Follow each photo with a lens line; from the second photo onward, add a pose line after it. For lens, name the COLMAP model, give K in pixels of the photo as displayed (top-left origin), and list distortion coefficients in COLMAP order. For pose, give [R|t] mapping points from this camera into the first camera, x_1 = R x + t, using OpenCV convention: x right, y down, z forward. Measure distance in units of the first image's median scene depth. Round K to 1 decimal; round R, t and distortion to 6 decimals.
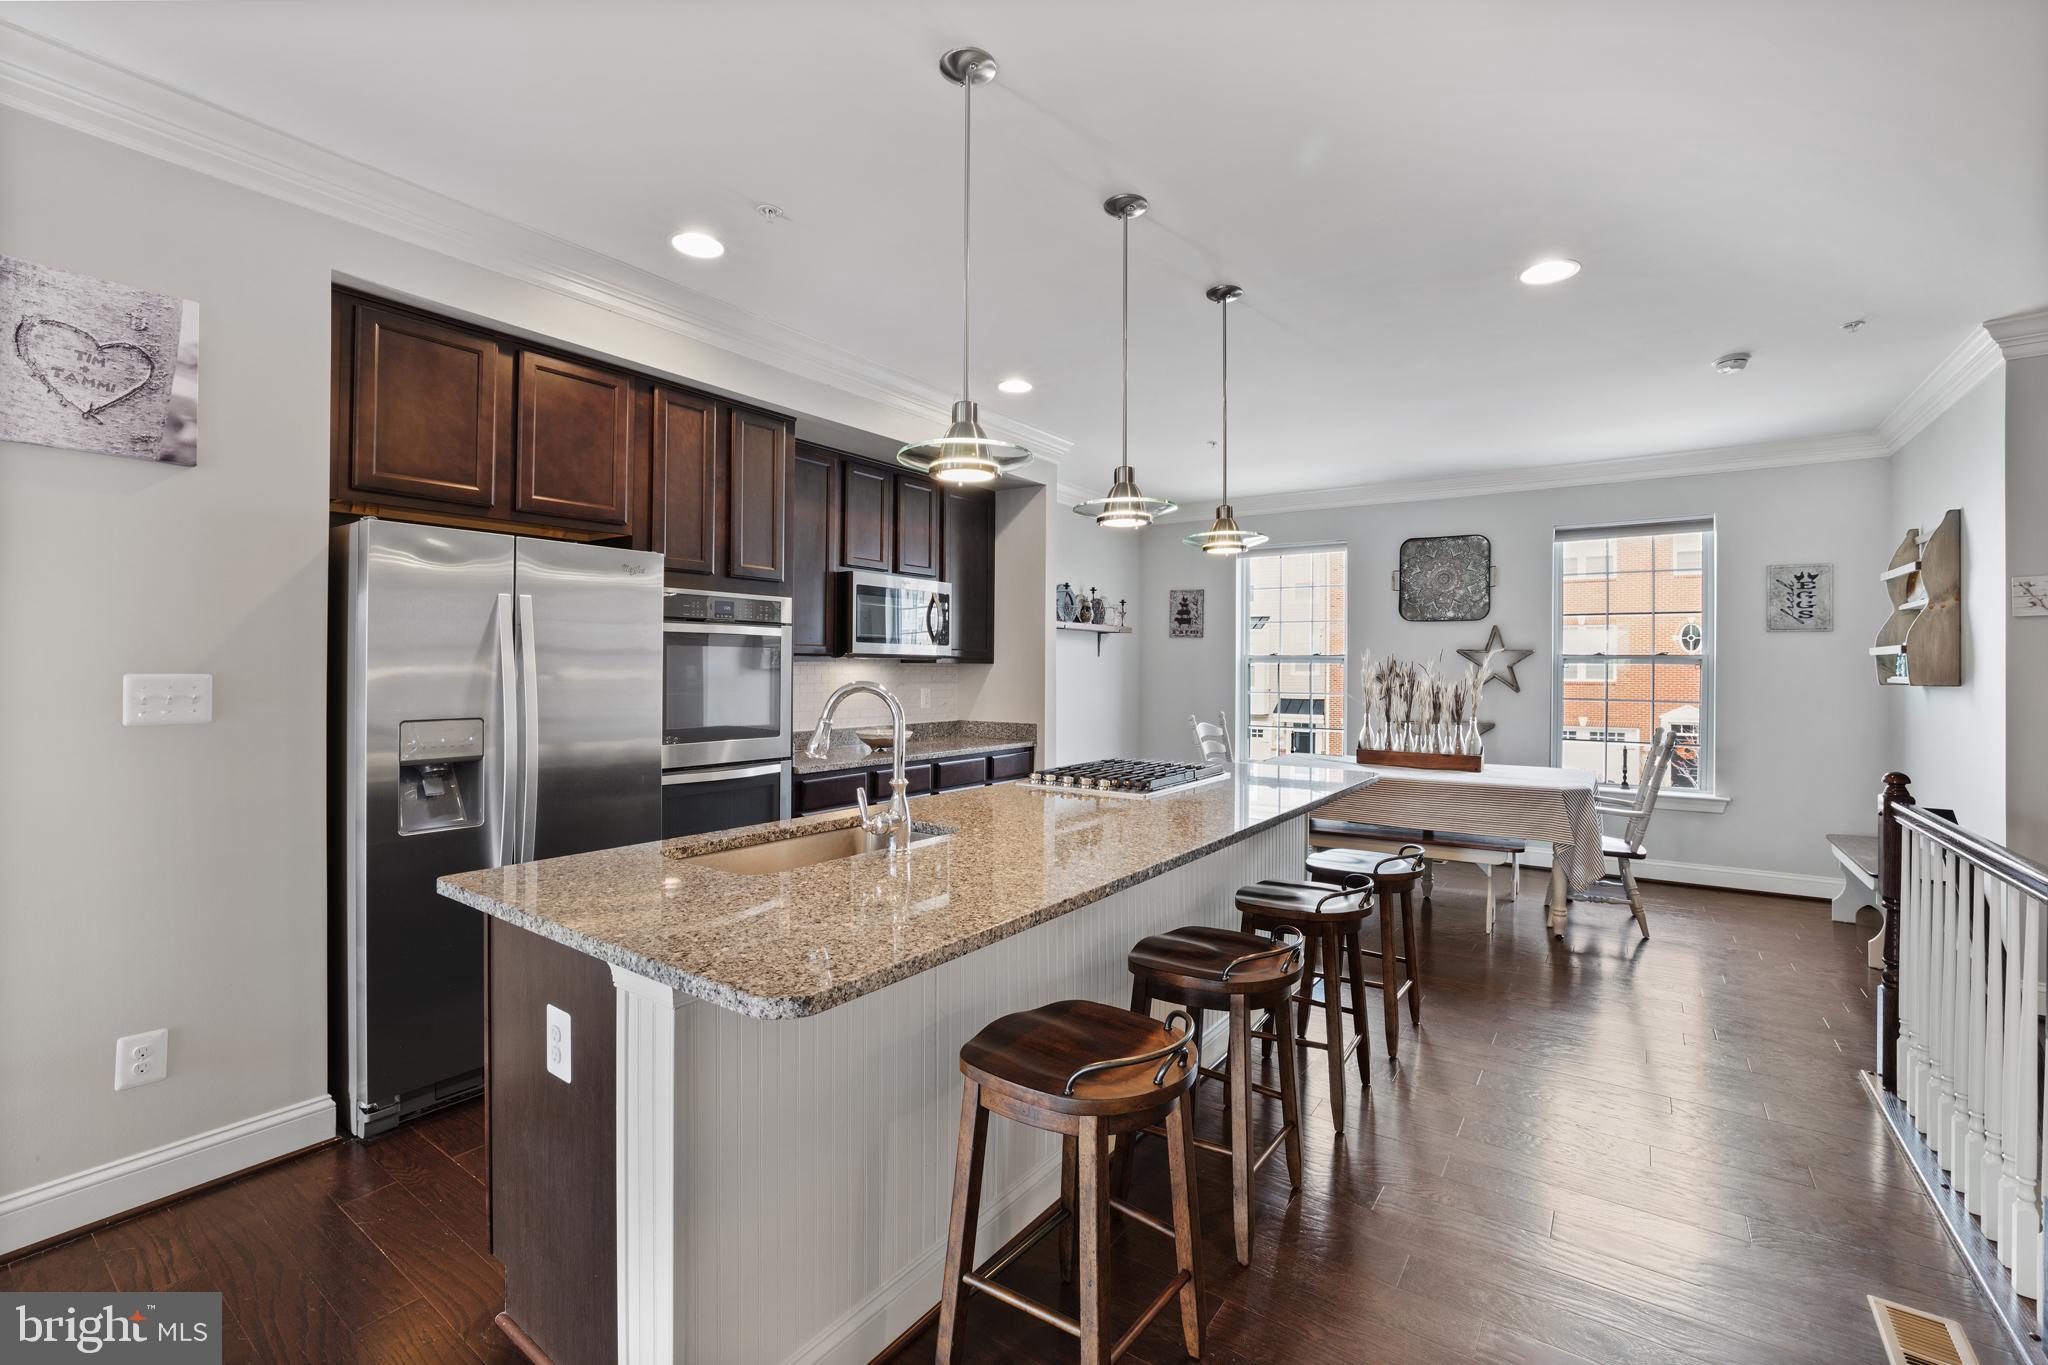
lens RADIAL K [[882.1, 0, 1040.3], [0, 882.1, 666.3], [0, 0, 1]] dist [-0.046348, 0.014054]
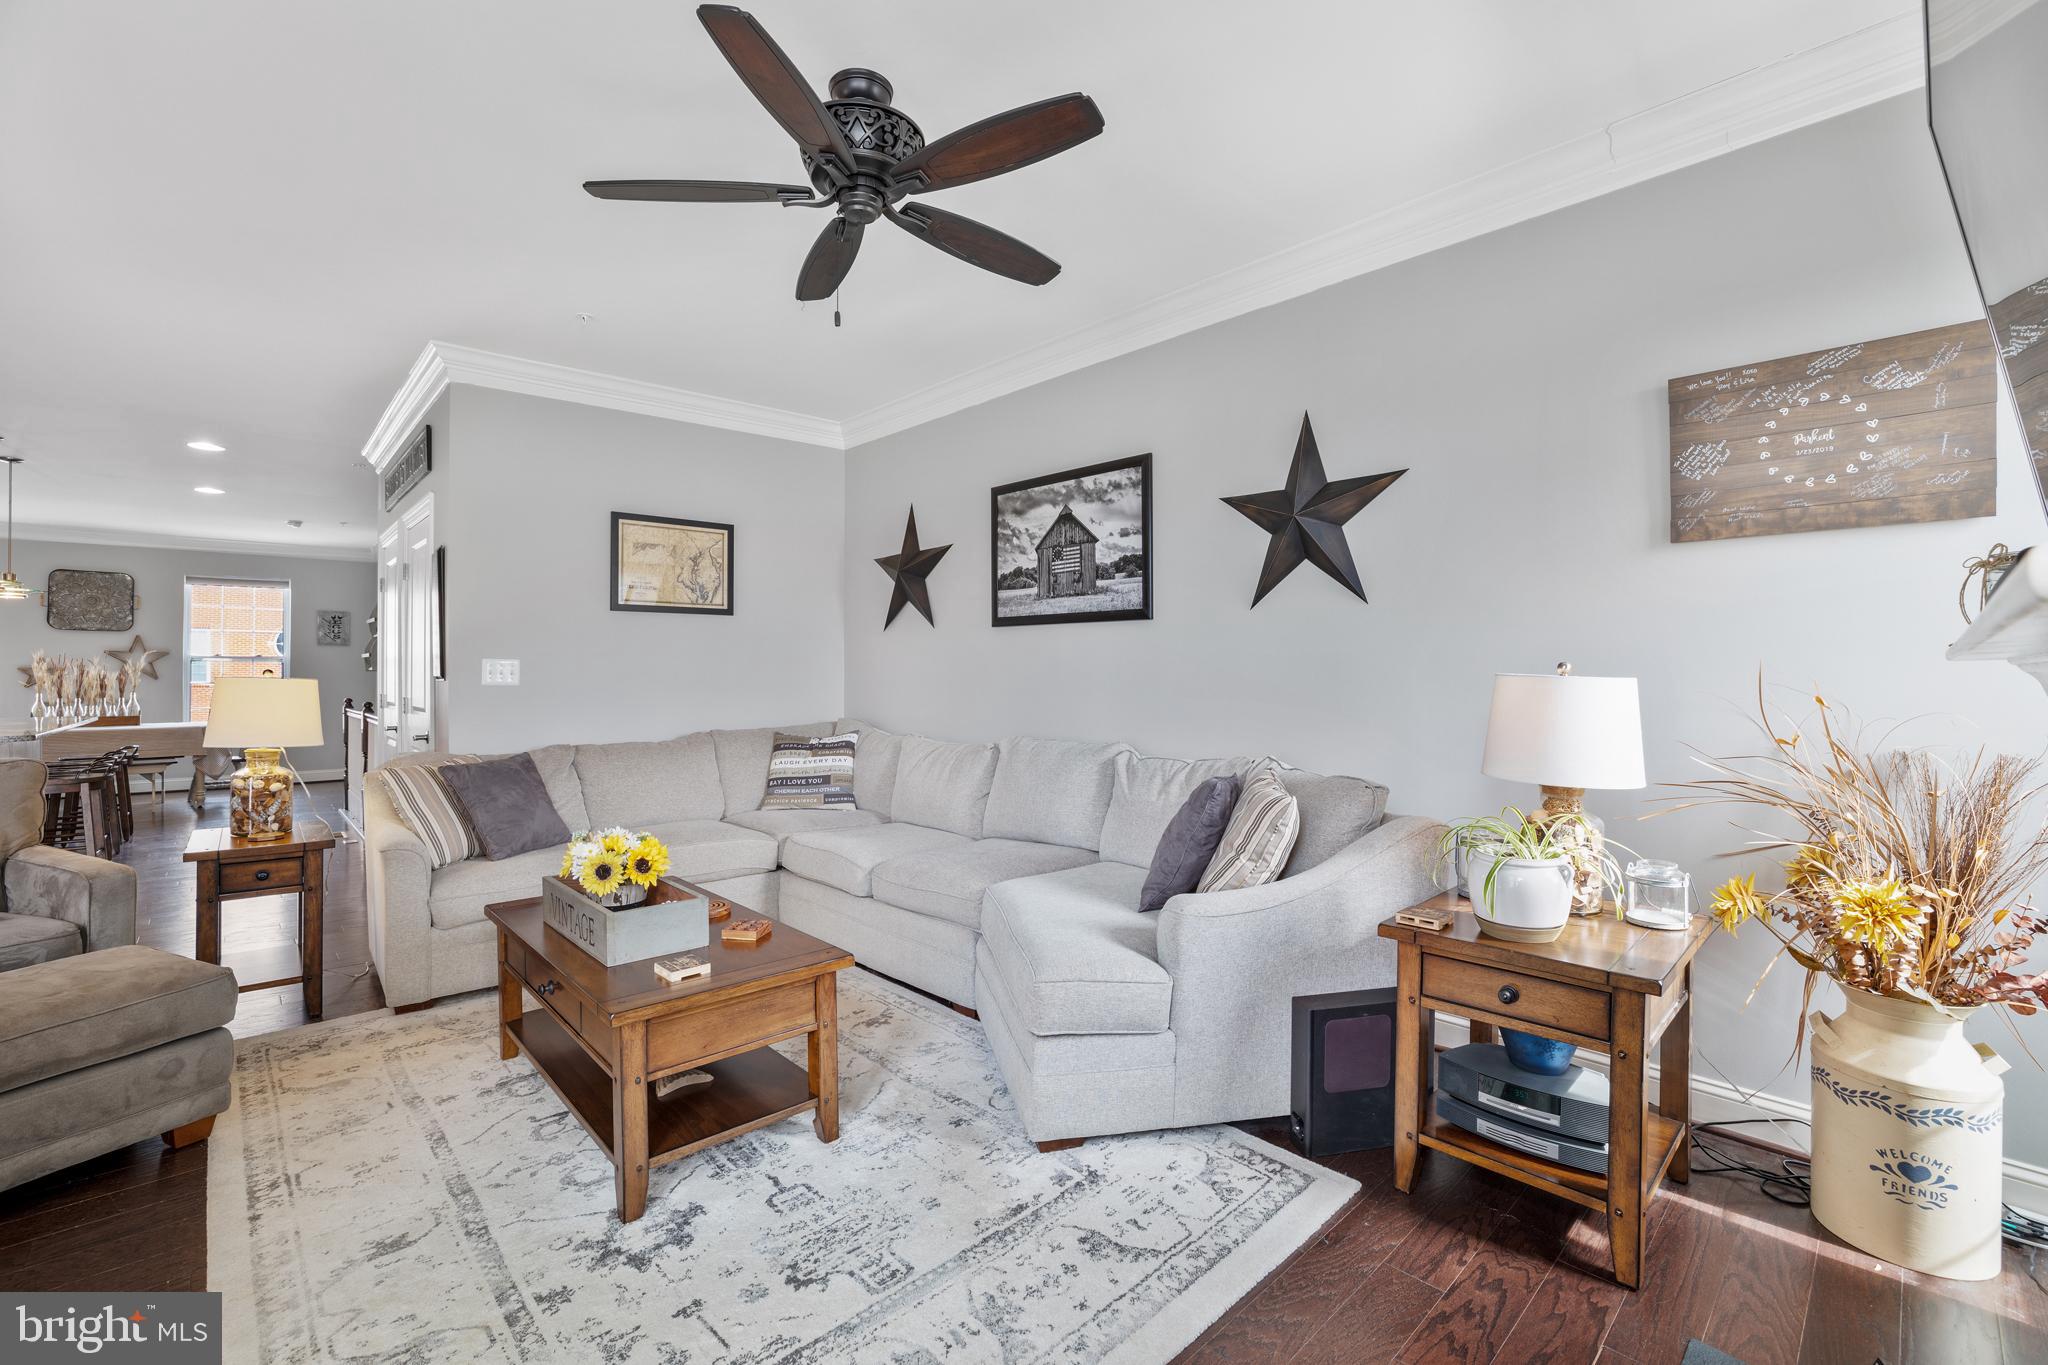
lens RADIAL K [[882.1, 0, 1019.1], [0, 882.1, 666.5], [0, 0, 1]] dist [-0.046348, 0.014054]
pose [[0.215103, 0.003580, 0.976585, -0.786831], [0.002007, 0.999990, -0.004107, 0.021399], [-0.976589, 0.002844, 0.215093, -1.073241]]
